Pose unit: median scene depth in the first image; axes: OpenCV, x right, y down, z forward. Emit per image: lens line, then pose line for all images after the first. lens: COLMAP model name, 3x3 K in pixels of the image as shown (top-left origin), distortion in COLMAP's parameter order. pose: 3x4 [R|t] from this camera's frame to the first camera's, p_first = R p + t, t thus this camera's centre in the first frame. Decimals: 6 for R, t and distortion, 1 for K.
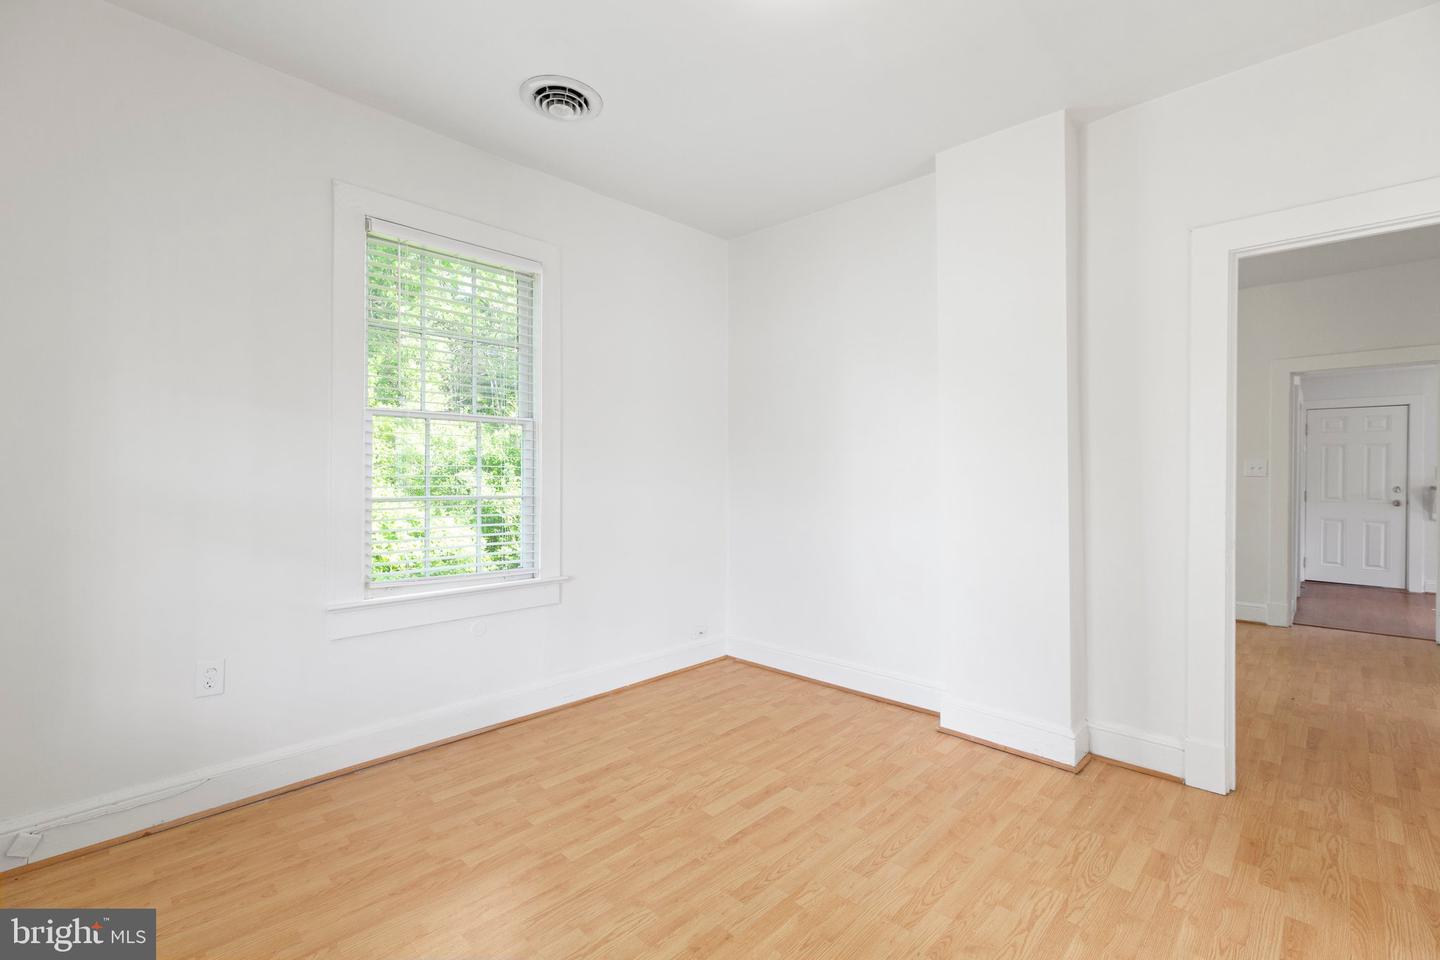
lens RADIAL K [[668.3, 0, 717.8], [0, 668.3, 461.9], [0, 0, 1]] dist [-0.026919, 0.022935]
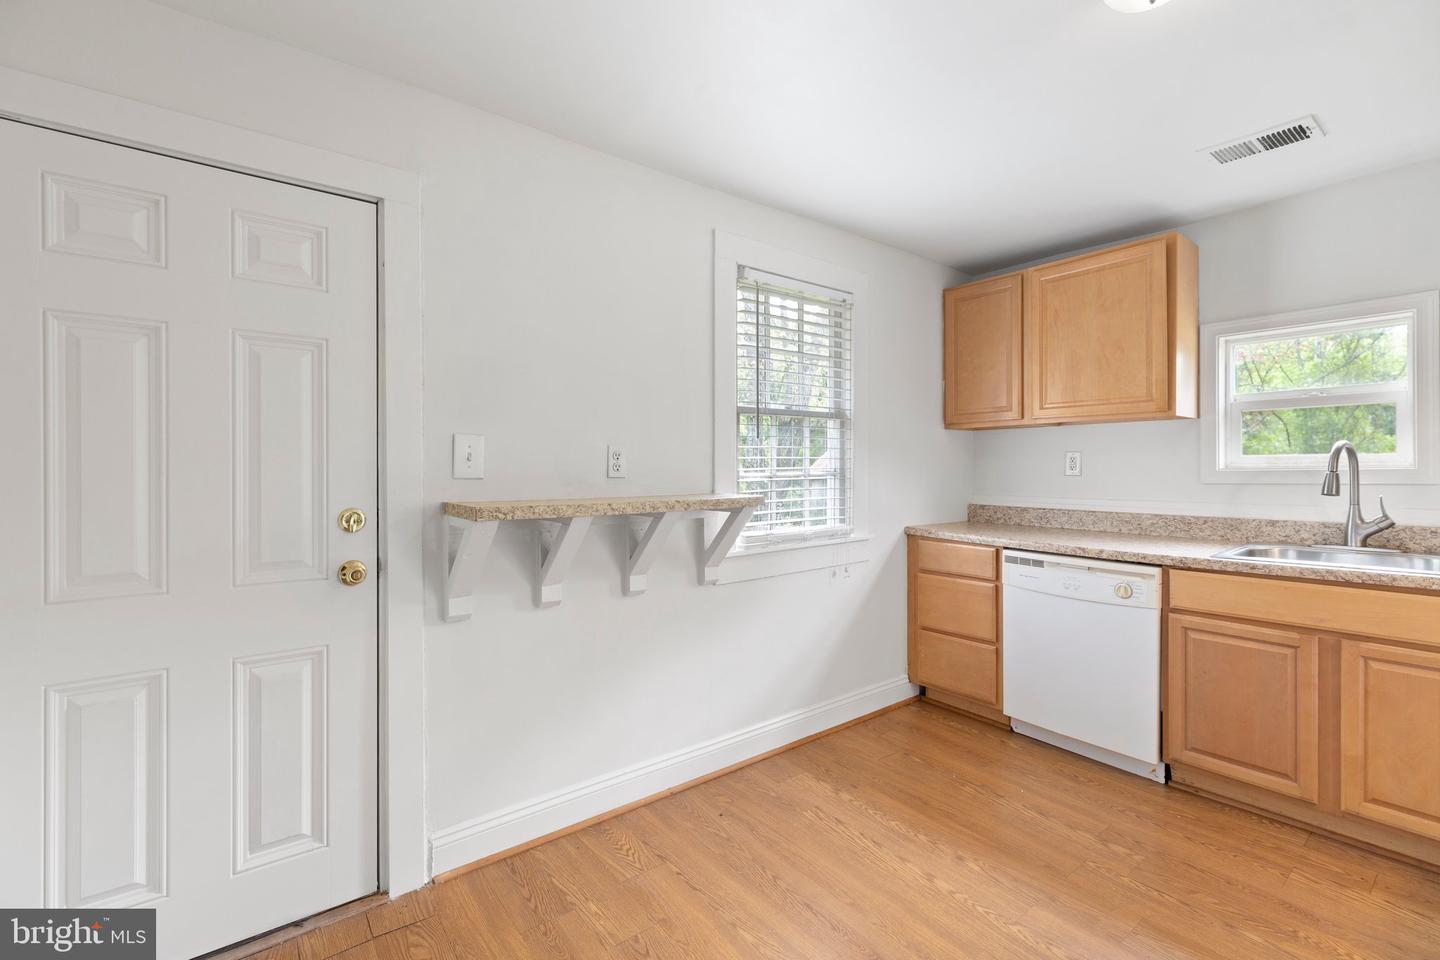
lens RADIAL K [[634.9, 0, 717.6], [0, 634.9, 473.3], [0, 0, 1]] dist [-0.000239, 0.000063]
pose [[0.149309, -0.012642, 0.988710, 0.794124], [0.008099, 0.999900, 0.011562, 0.020821], [-0.988757, 0.006282, 0.149397, 0.818490]]
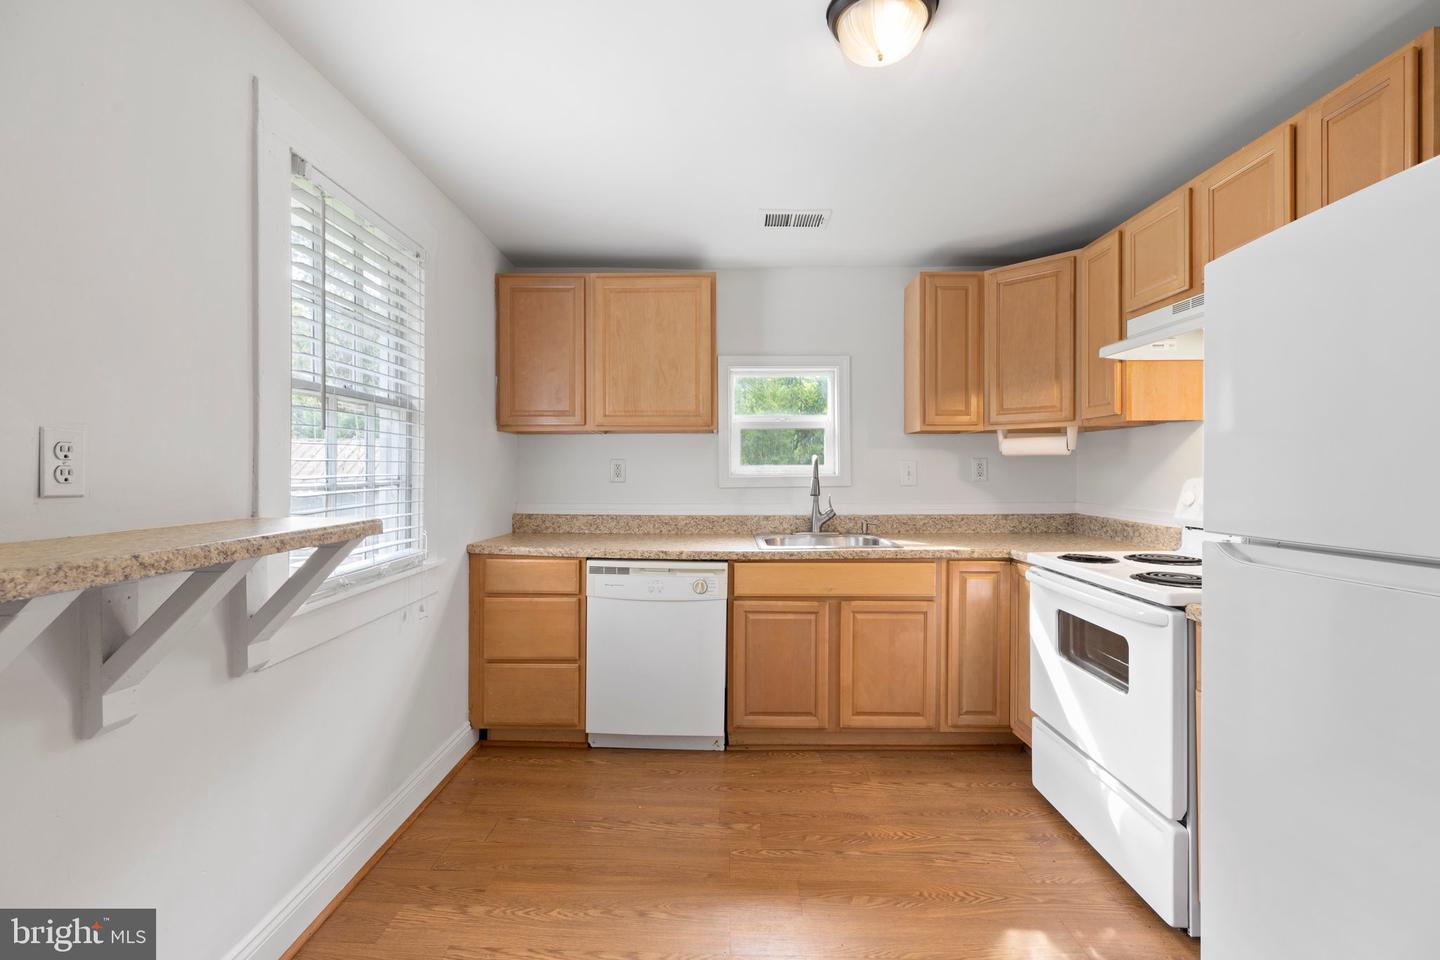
lens RADIAL K [[634.9, 0, 717.6], [0, 634.9, 473.3], [0, 0, 1]] dist [-0.000239, 0.000063]
pose [[-0.676942, -0.005181, 0.736018, 0.883990], [0.000415, 0.999972, 0.007421, 0.019708], [-0.736036, 0.005329, -0.676921, 0.903469]]
